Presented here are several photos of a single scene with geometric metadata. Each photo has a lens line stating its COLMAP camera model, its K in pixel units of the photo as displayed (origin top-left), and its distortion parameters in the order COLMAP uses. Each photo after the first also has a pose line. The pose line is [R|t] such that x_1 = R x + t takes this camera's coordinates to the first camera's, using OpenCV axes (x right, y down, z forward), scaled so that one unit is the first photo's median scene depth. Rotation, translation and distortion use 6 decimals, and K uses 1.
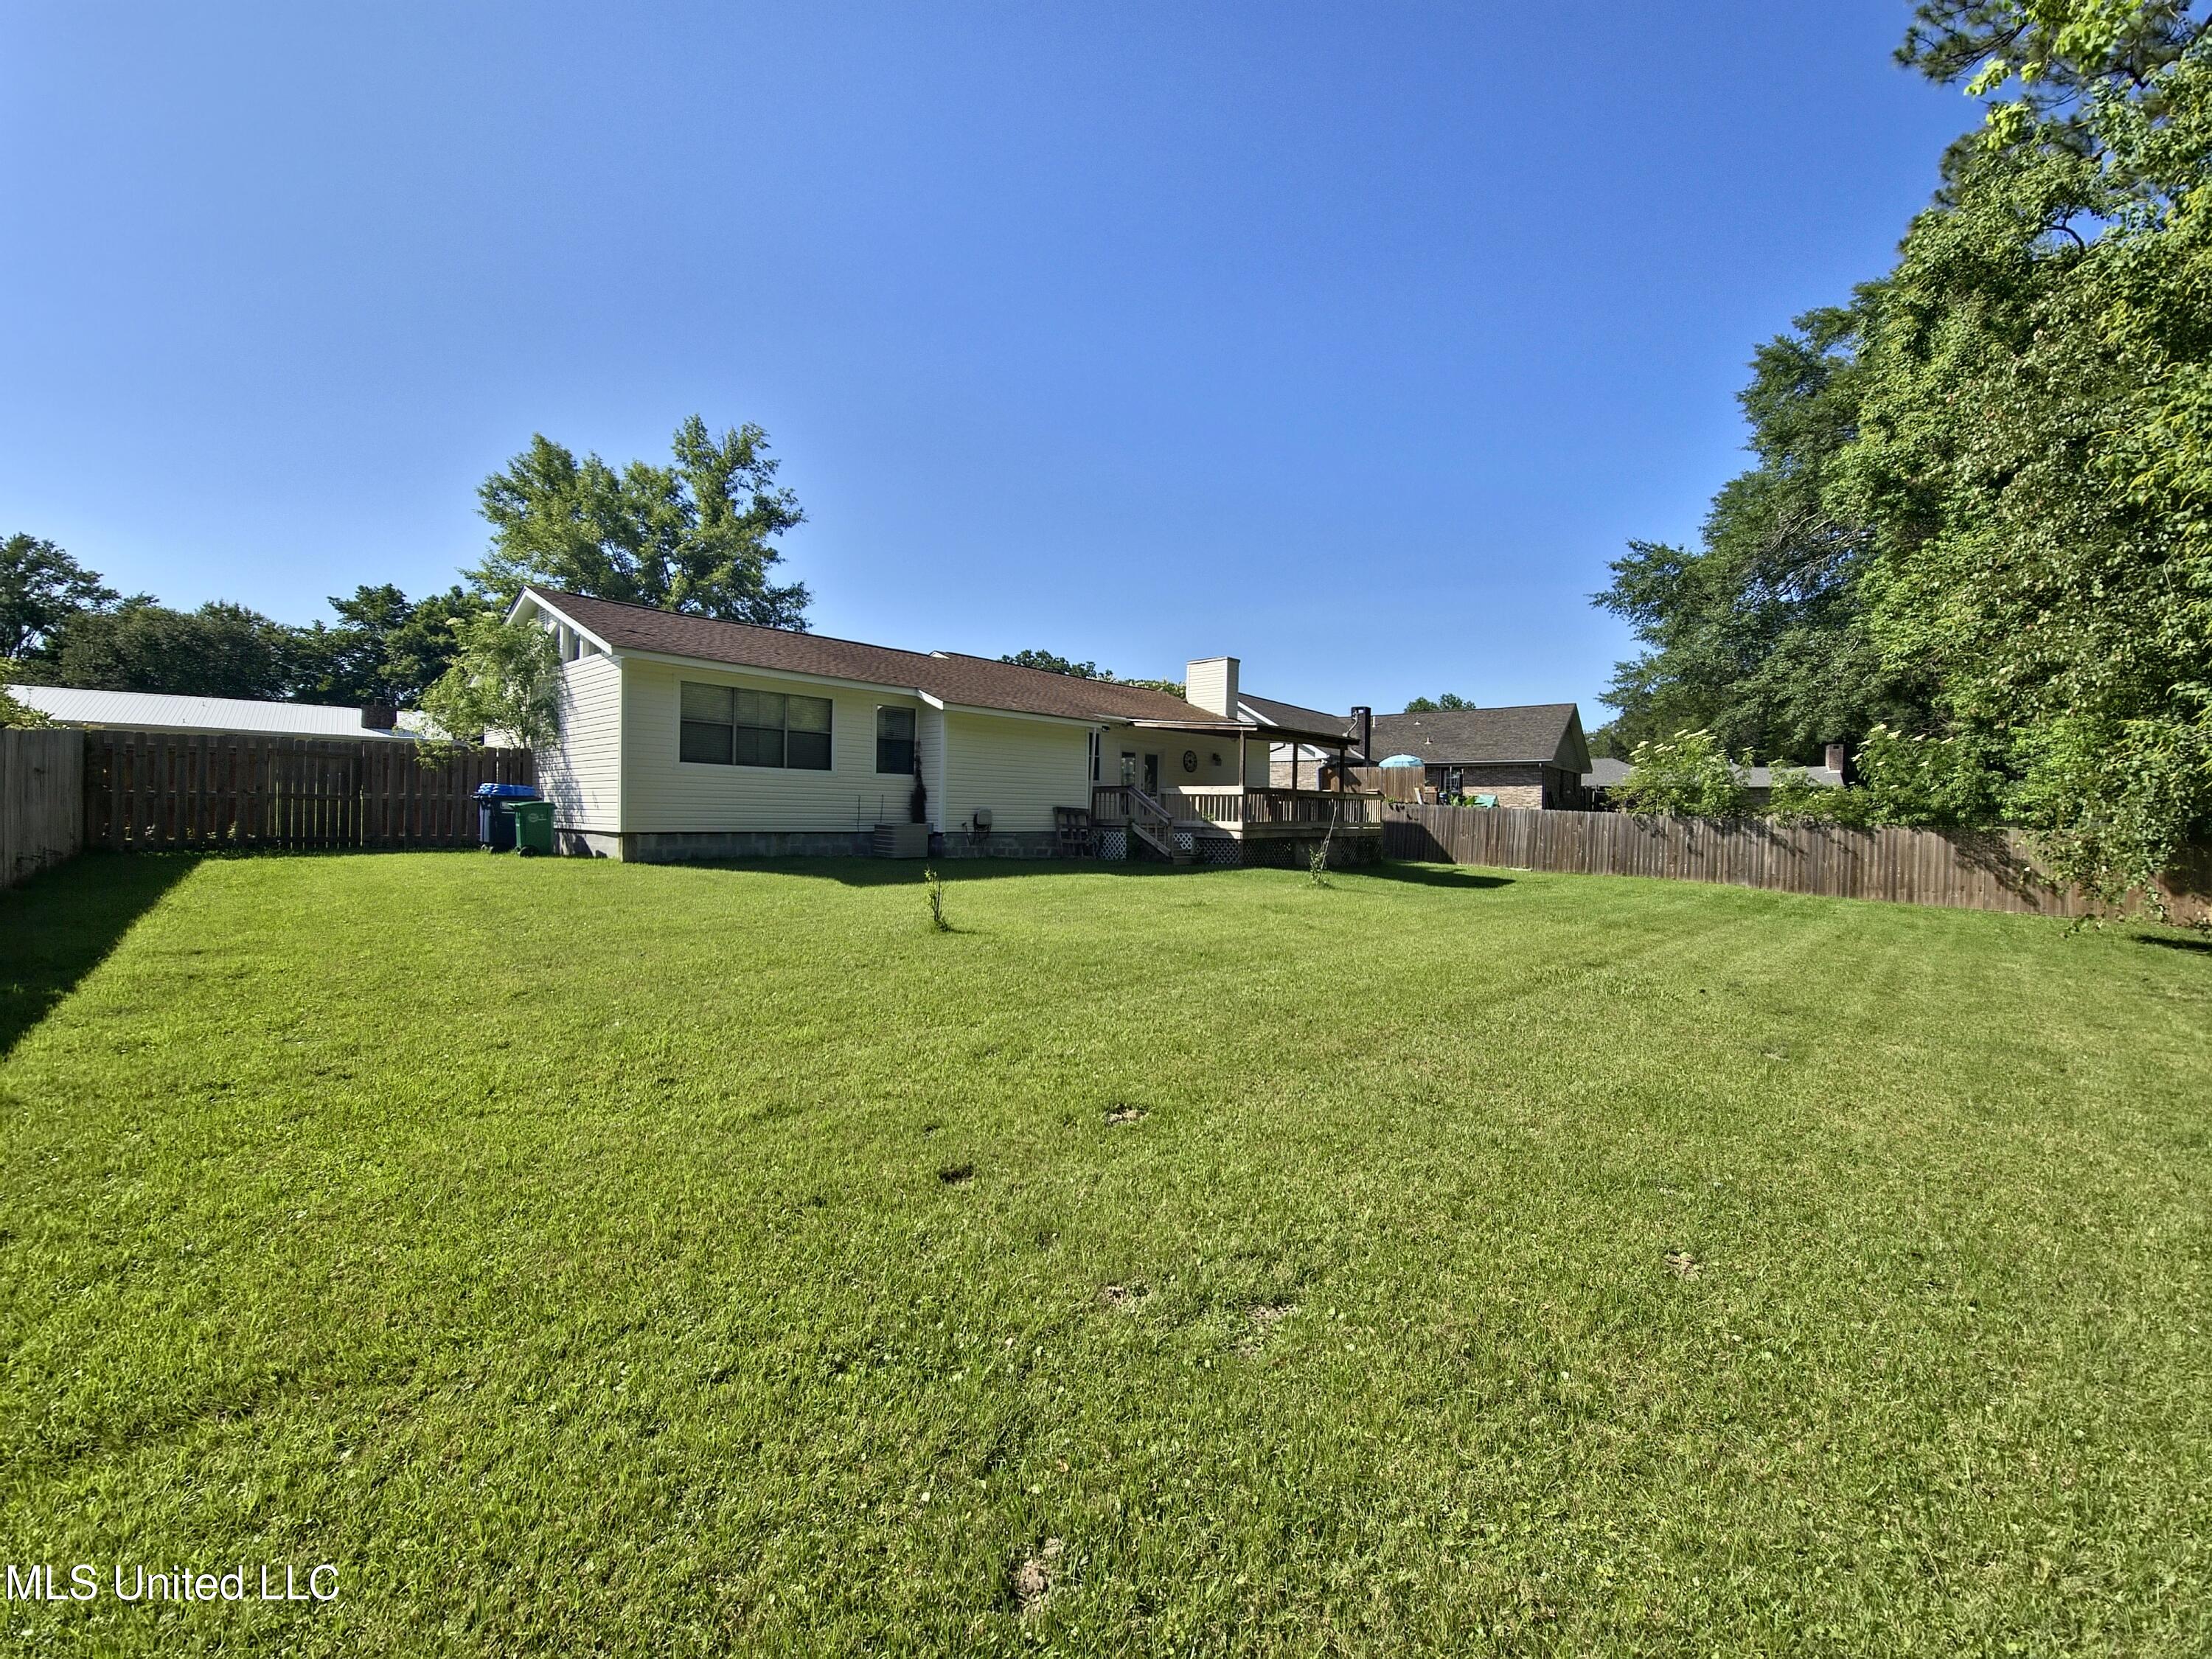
lens RADIAL K [[898.5, 0, 1102.1], [0, 898.5, 819.4], [0, 0, 1]] dist [0.013969, -0.015706]
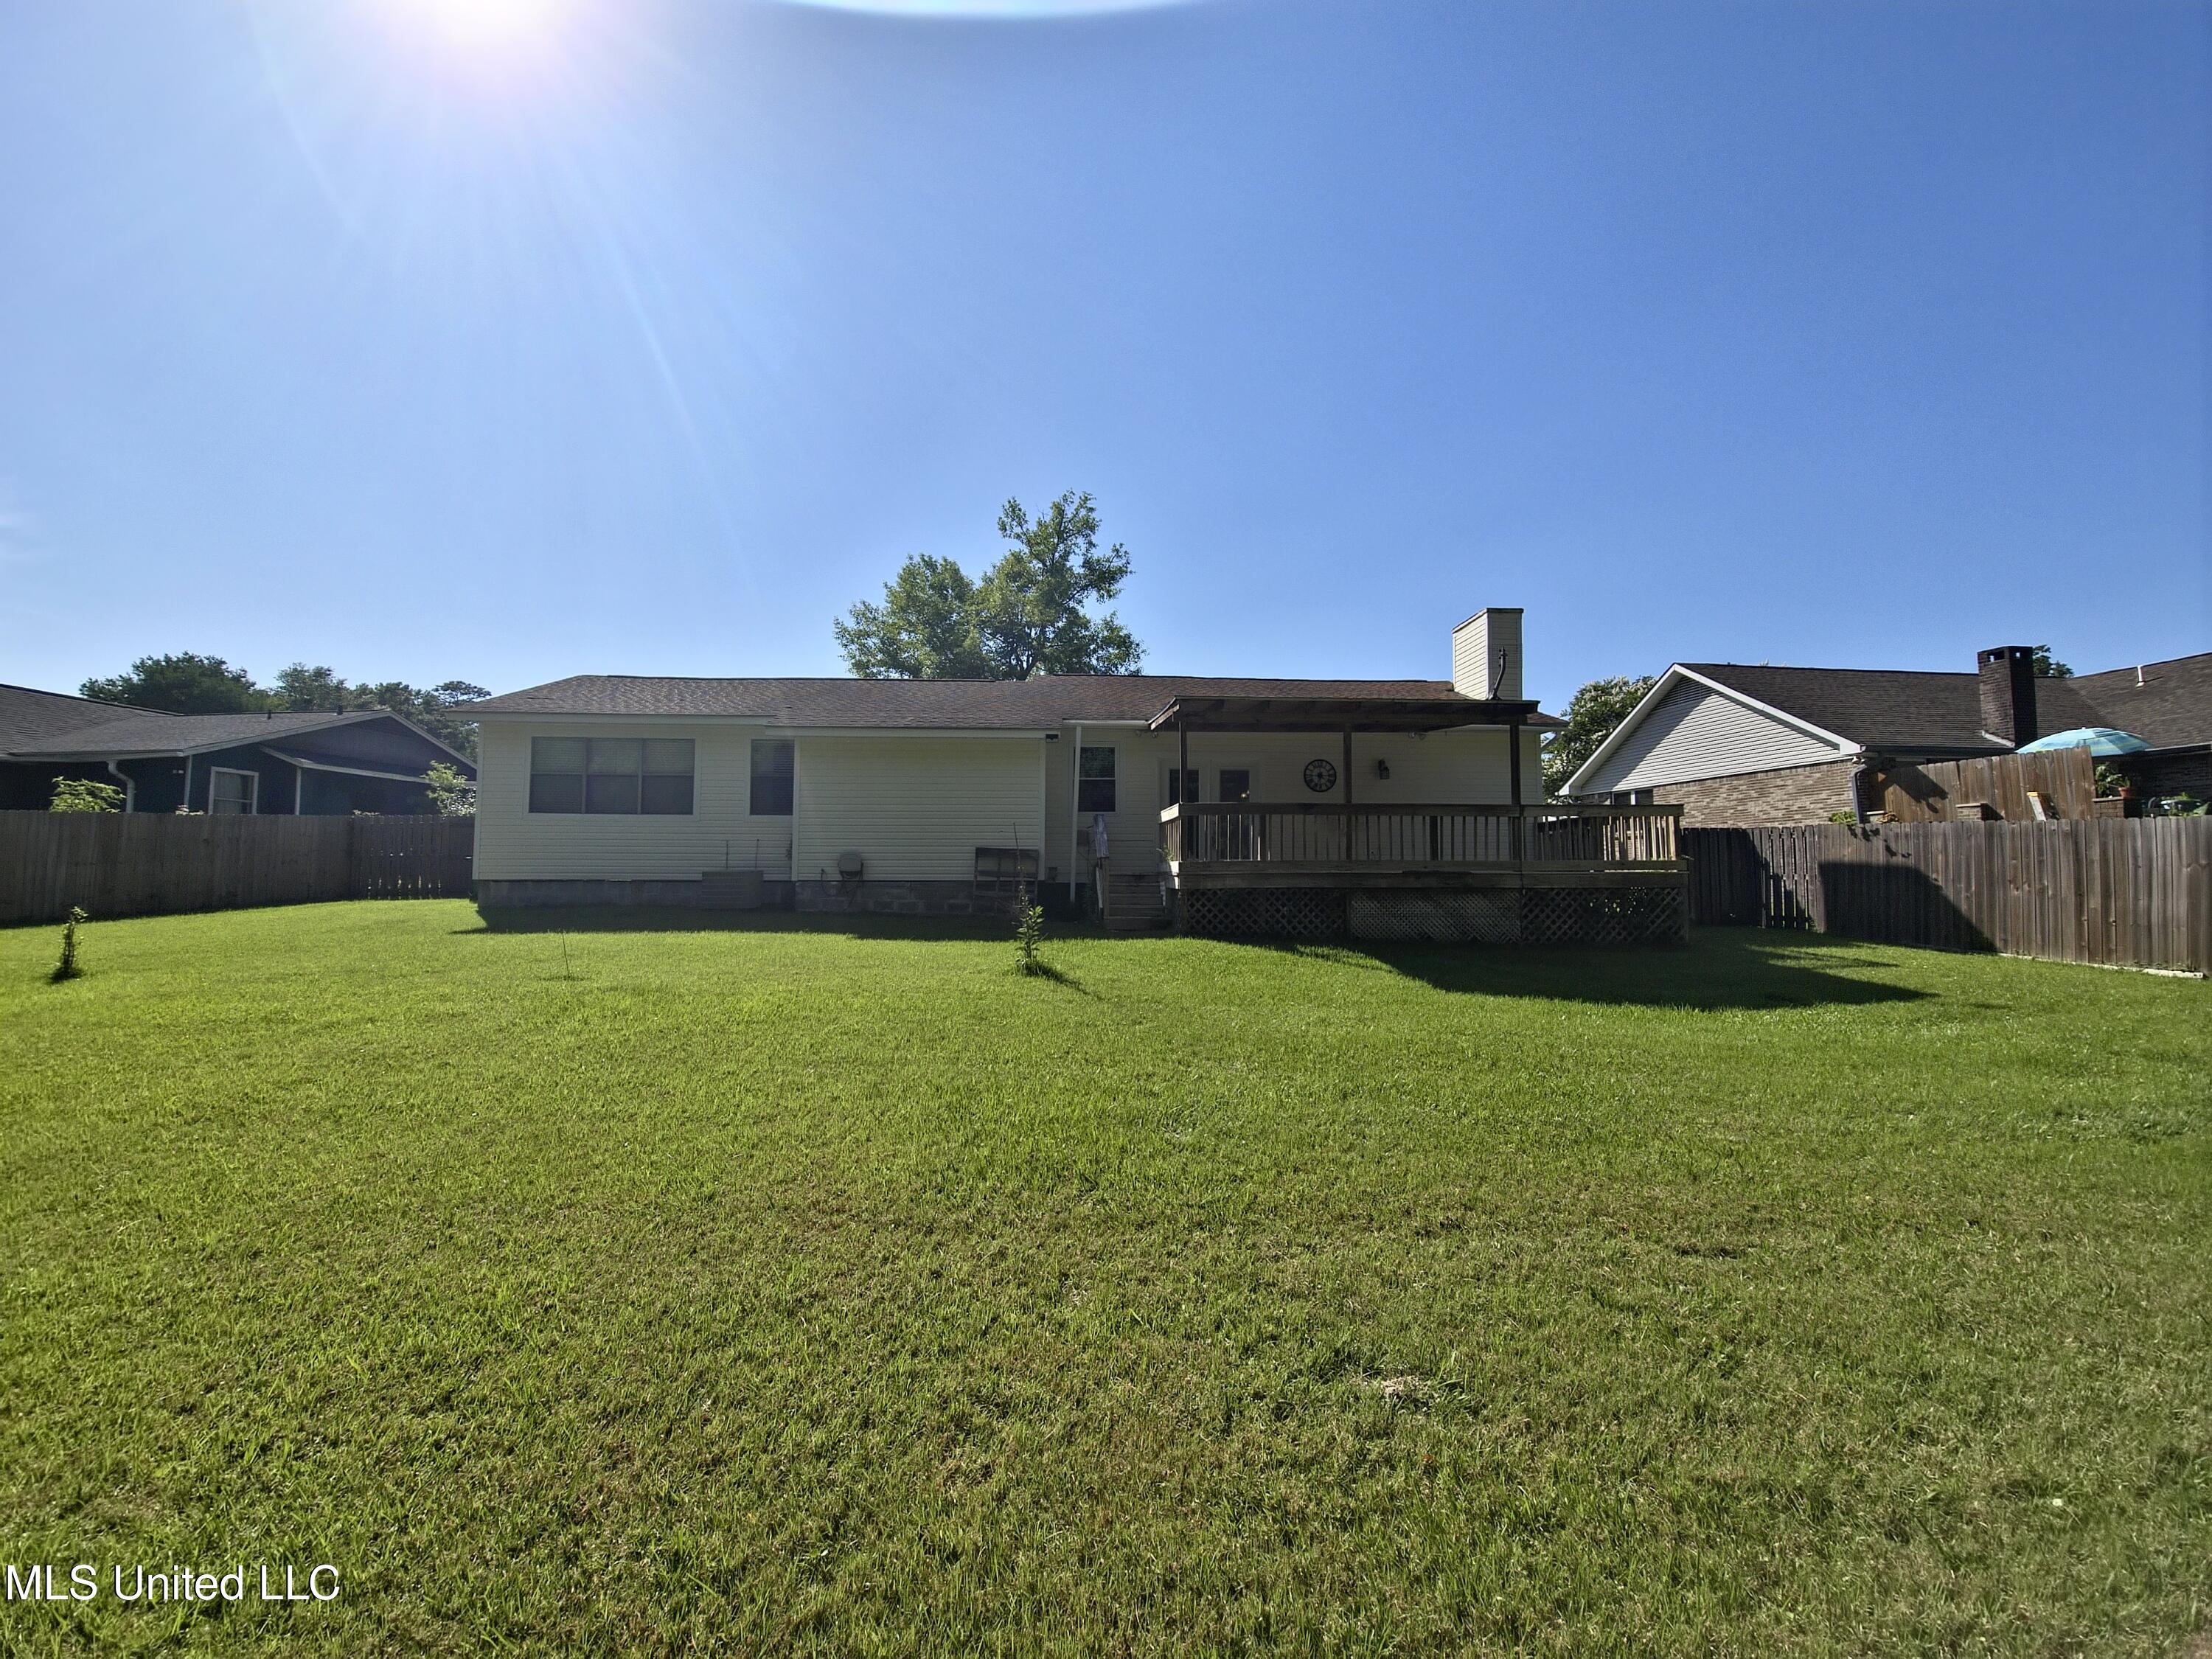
lens RADIAL K [[898.5, 0, 1102.1], [0, 898.5, 819.4], [0, 0, 1]] dist [0.013969, -0.015706]
pose [[0.708984, -0.059591, -0.702703, 0.597140], [0.005869, 0.996888, -0.078617, 0.024057], [0.705200, 0.051614, 0.707127, 0.573977]]
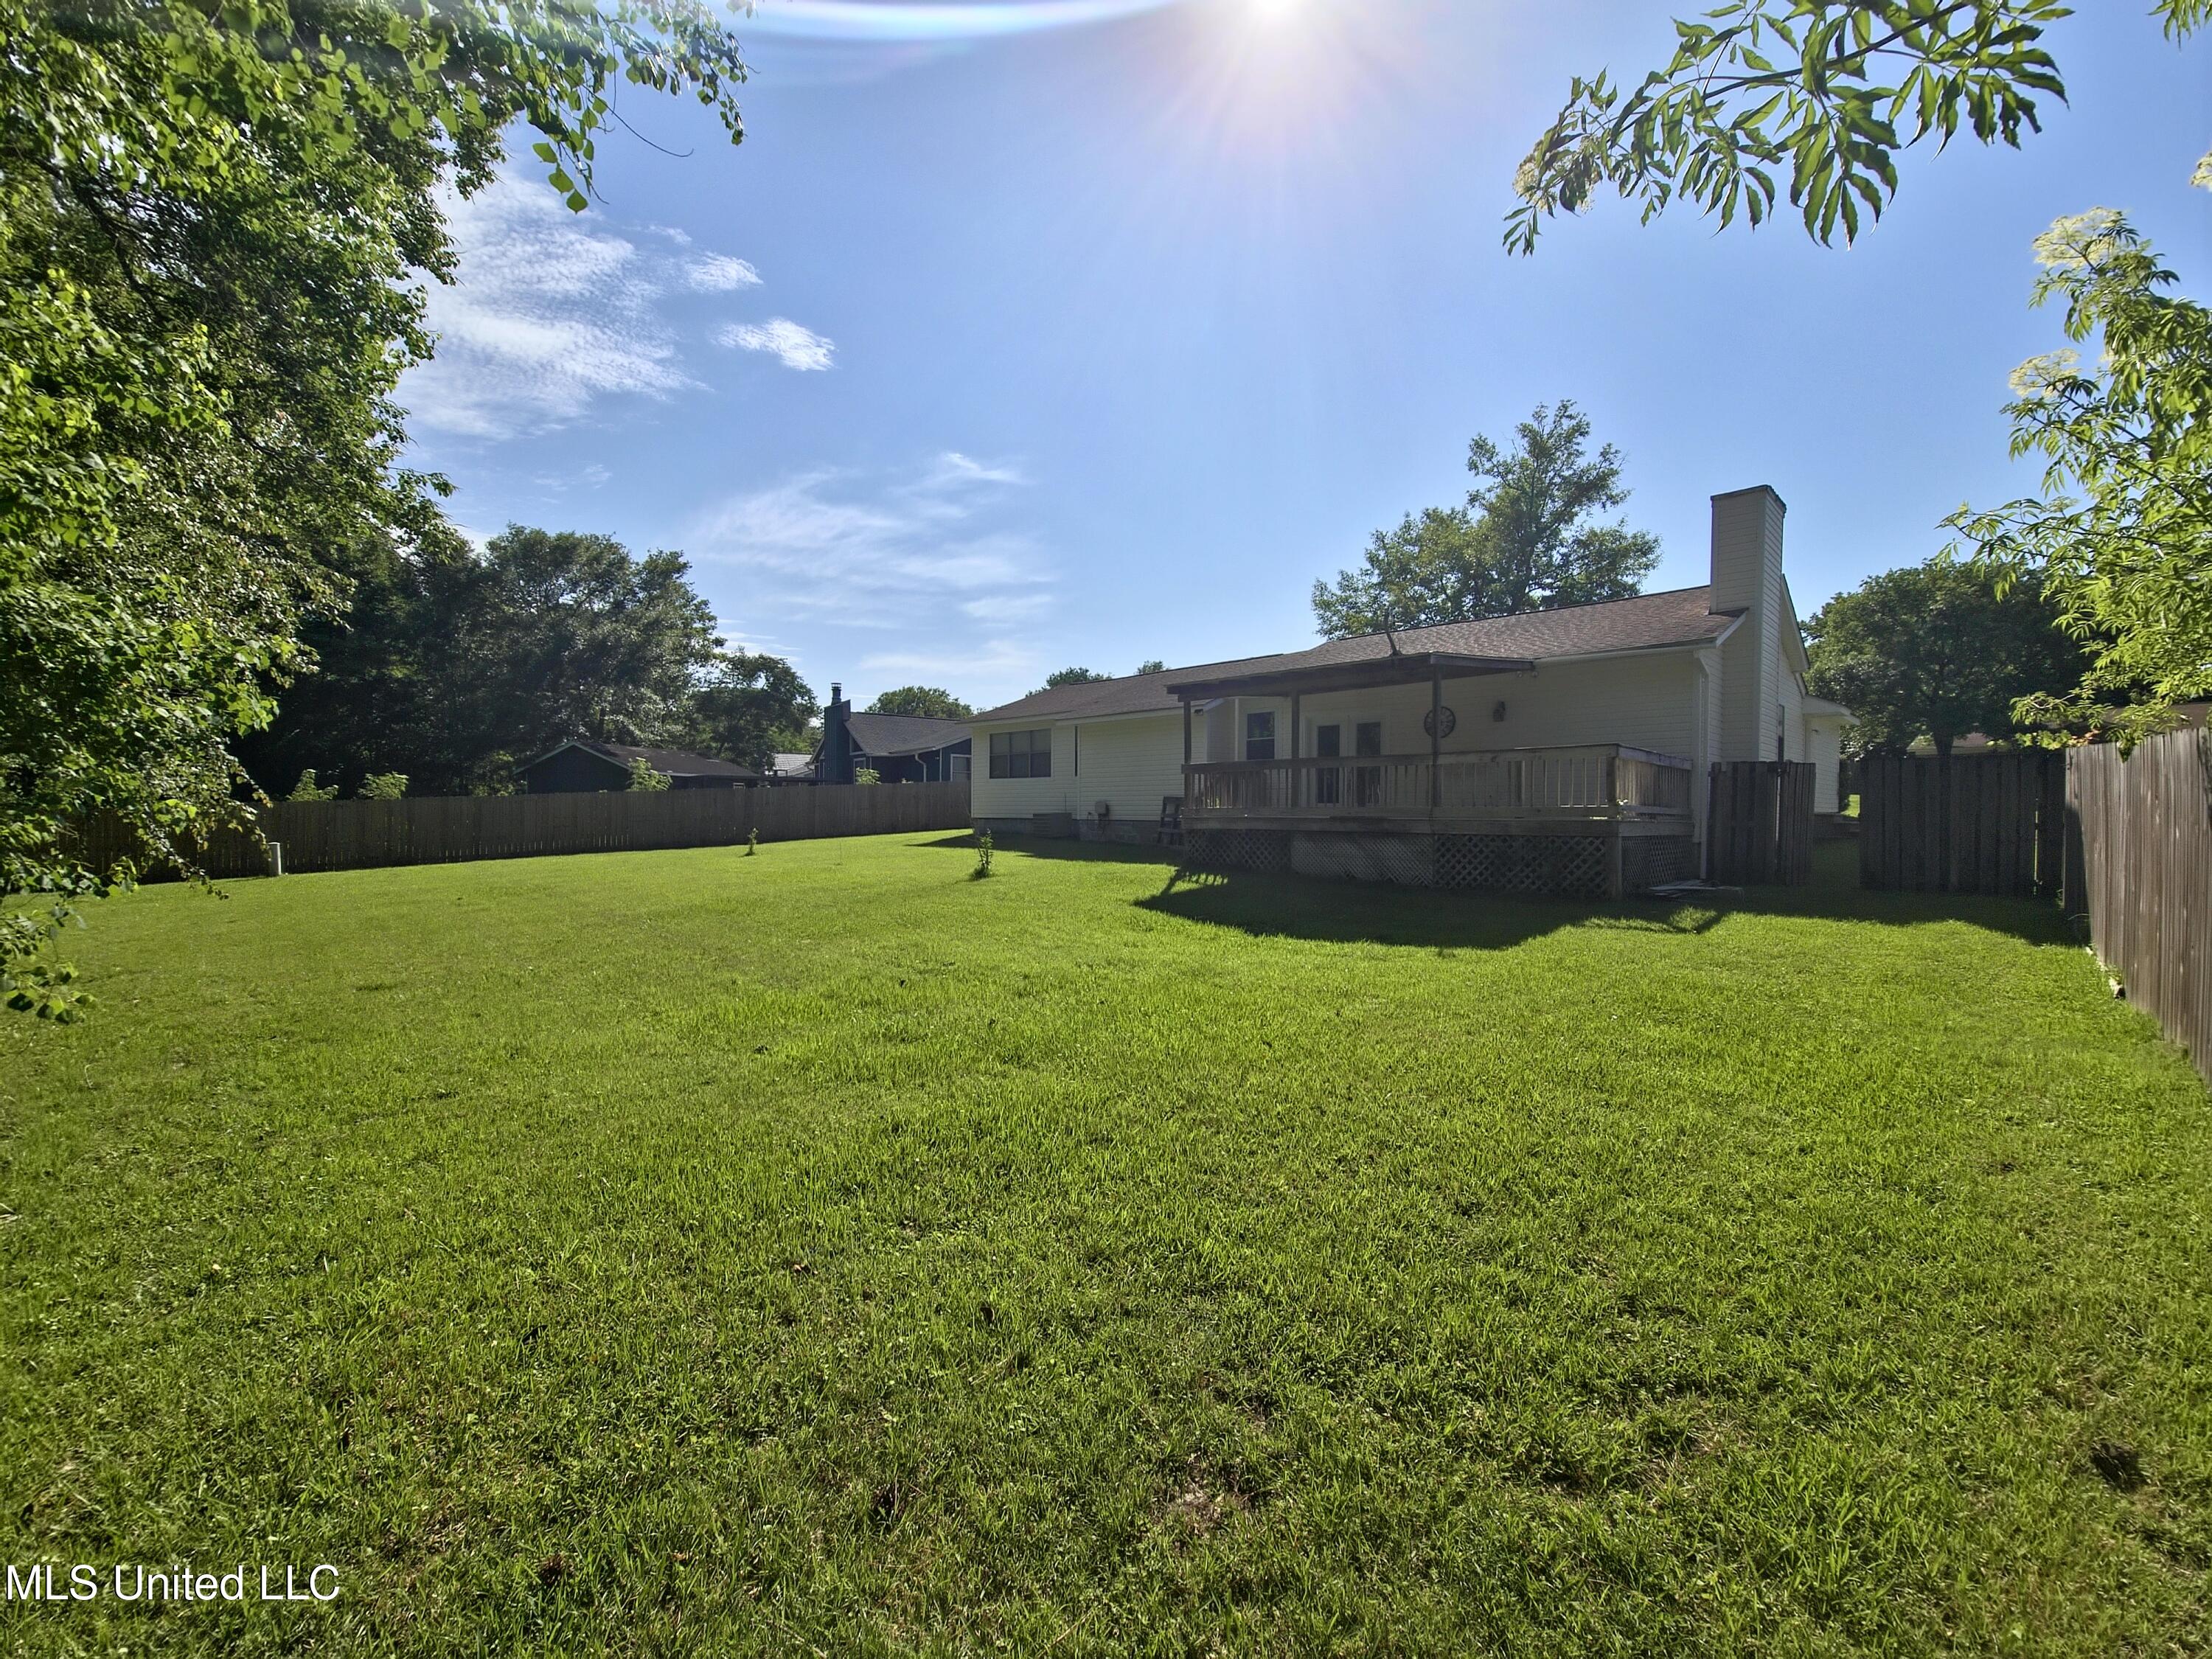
lens RADIAL K [[942.6, 0, 1111.8], [0, 942.6, 778.9], [0, 0, 1]] dist [0.000766, 0.000094]
pose [[-0.036245, -0.054693, -0.997845, 1.076153], [-0.015523, 0.998412, -0.054160, 0.025471], [0.999222, 0.013527, -0.037036, 1.048388]]
